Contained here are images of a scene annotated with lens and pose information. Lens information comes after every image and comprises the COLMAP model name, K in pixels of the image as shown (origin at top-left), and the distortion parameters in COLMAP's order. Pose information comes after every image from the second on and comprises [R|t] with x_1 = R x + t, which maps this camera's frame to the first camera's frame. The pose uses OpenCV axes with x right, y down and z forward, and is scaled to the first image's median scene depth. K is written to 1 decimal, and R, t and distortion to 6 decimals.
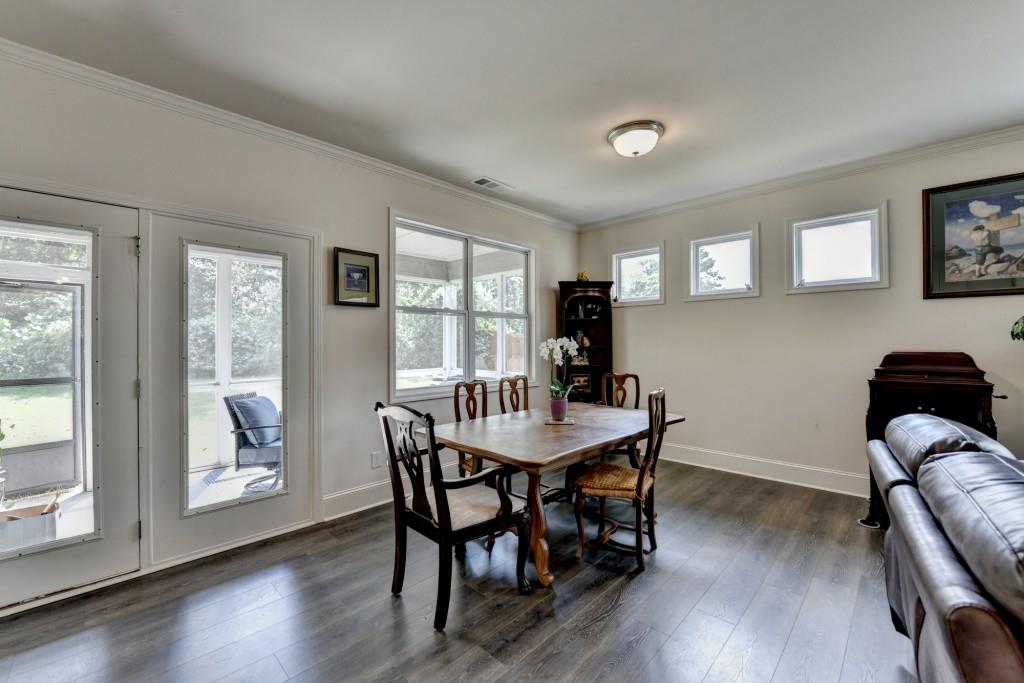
lens RADIAL K [[424.3, 0, 515.4], [0, 424.3, 340.2], [0, 0, 1]] dist [-0.017421, -0.001239]
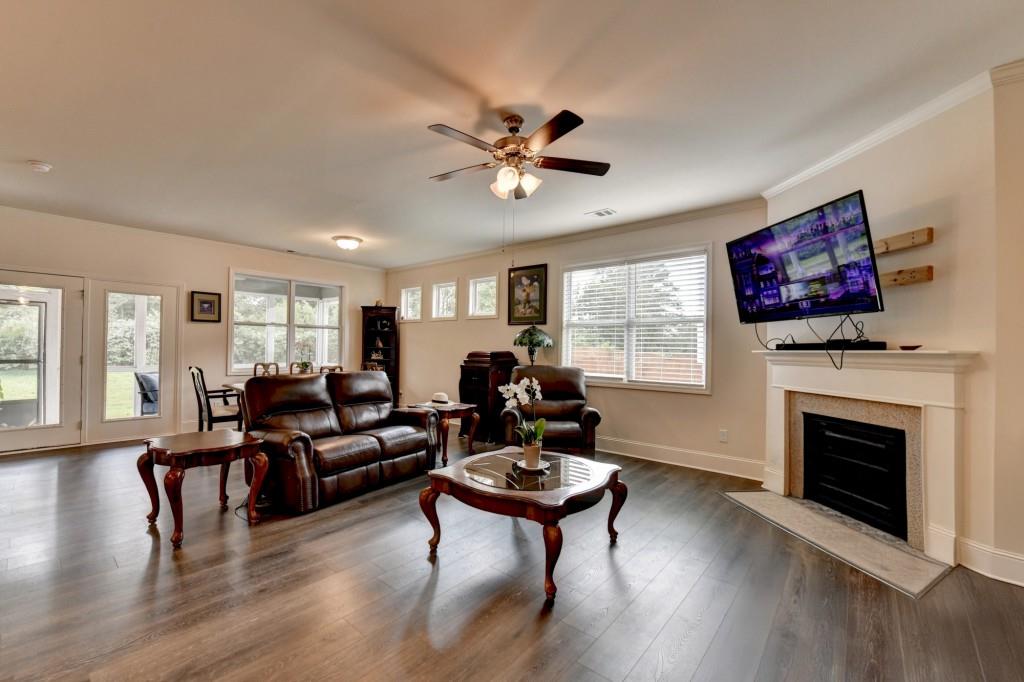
lens RADIAL K [[424.3, 0, 510.8], [0, 424.3, 344.6], [0, 0, 1]] dist [-0.017421, -0.001239]
pose [[0.997386, 0.020701, 0.069224, 0.863426], [-0.020592, 0.999785, -0.002278, -0.004309], [-0.069256, 0.000846, 0.997599, -0.967290]]
